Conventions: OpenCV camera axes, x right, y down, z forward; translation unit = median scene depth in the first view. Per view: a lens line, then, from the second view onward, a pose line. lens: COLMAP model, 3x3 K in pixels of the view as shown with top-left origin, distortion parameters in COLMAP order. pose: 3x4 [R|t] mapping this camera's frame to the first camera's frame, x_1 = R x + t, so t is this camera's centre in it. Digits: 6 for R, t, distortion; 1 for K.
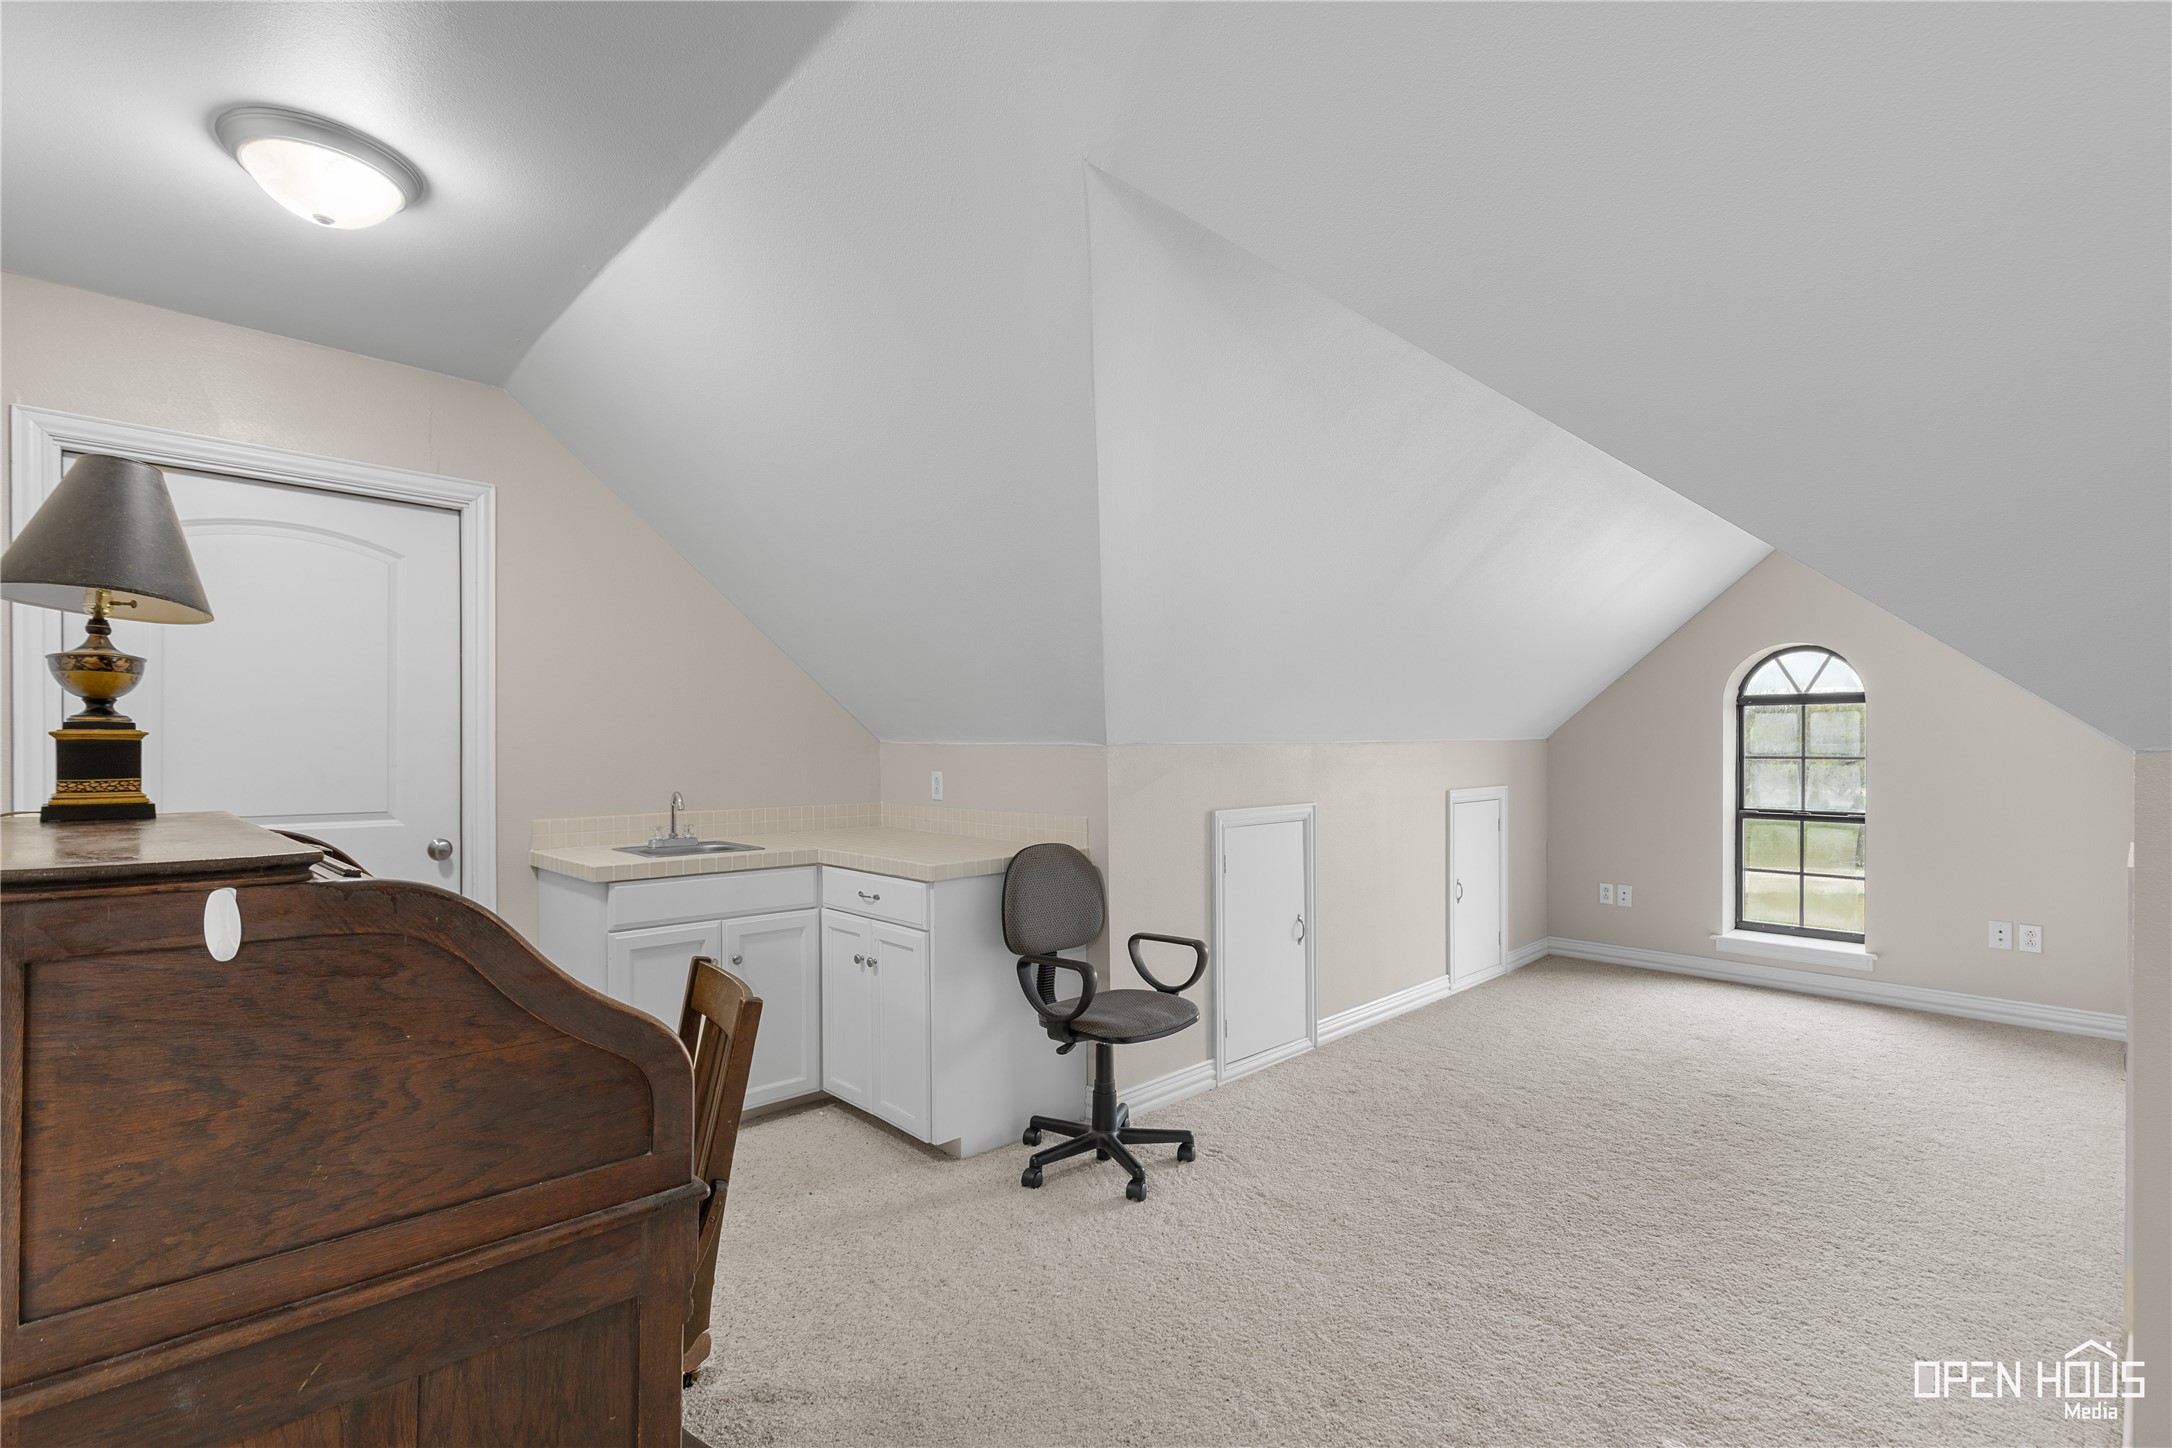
lens RADIAL K [[992.3, 0, 1086.0], [0, 992.3, 724.0], [0, 0, 1]] dist [-0.000886, -0.000054]
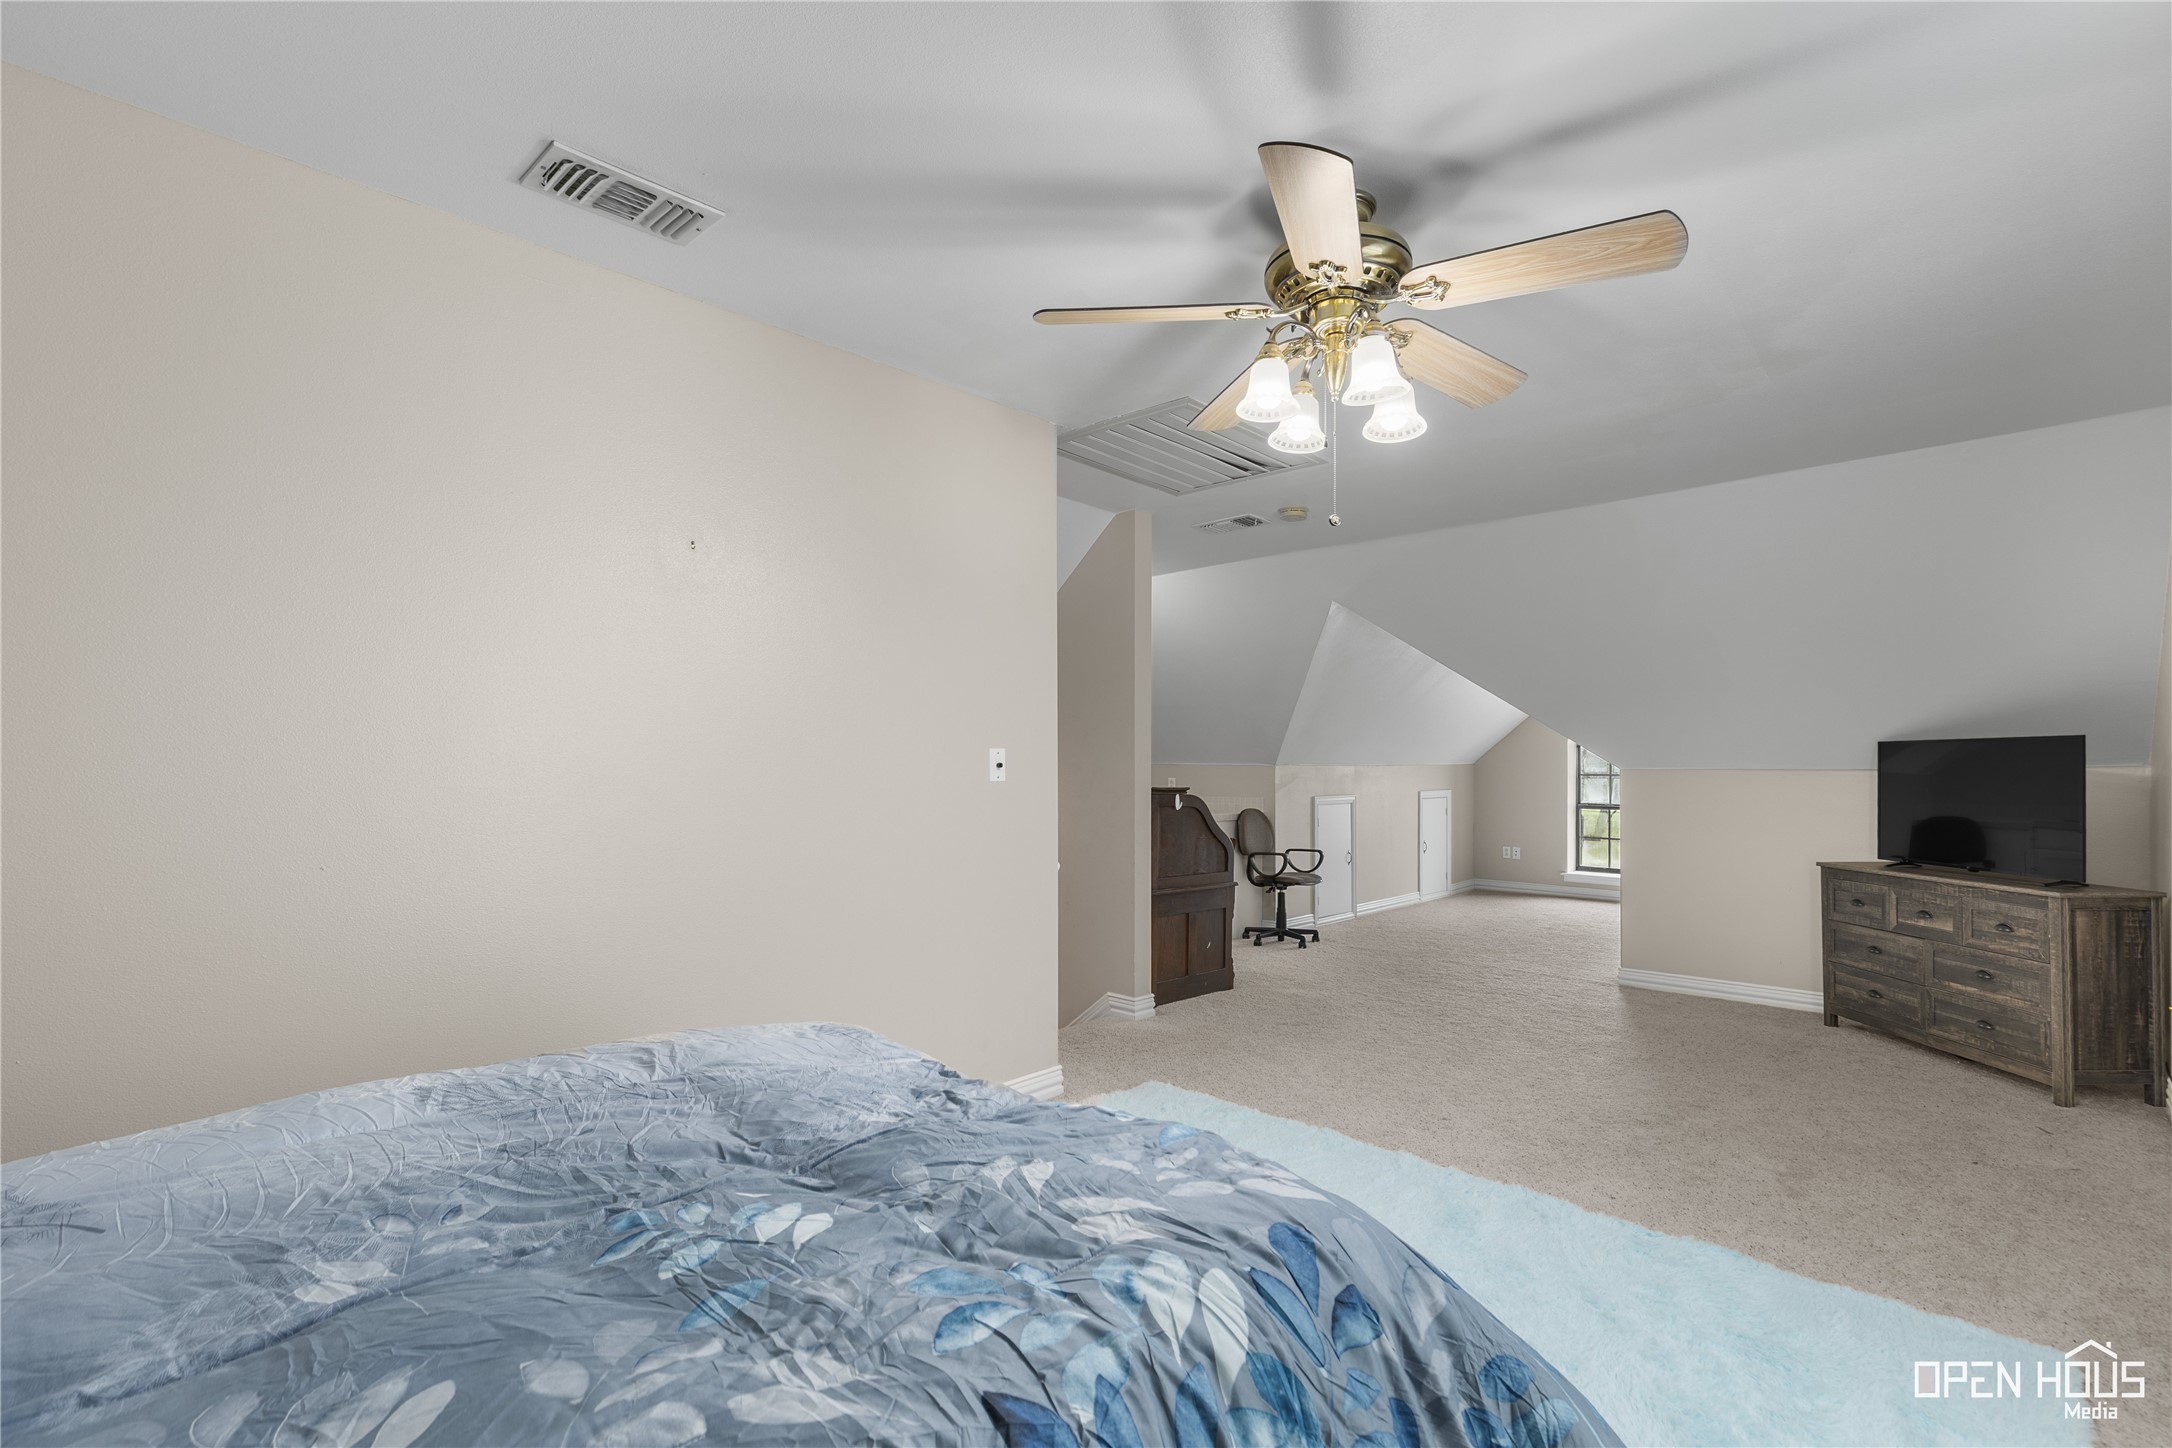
lens RADIAL K [[965.8, 0, 1086.0], [0, 965.8, 724.0], [0, 0, 1]] dist [0.000673, 0.000020]
pose [[0.999285, 0.009631, 0.036569, -0.381700], [-0.008844, 0.999727, -0.021636, -0.016672], [-0.036767, 0.021297, 0.999097, -0.919366]]
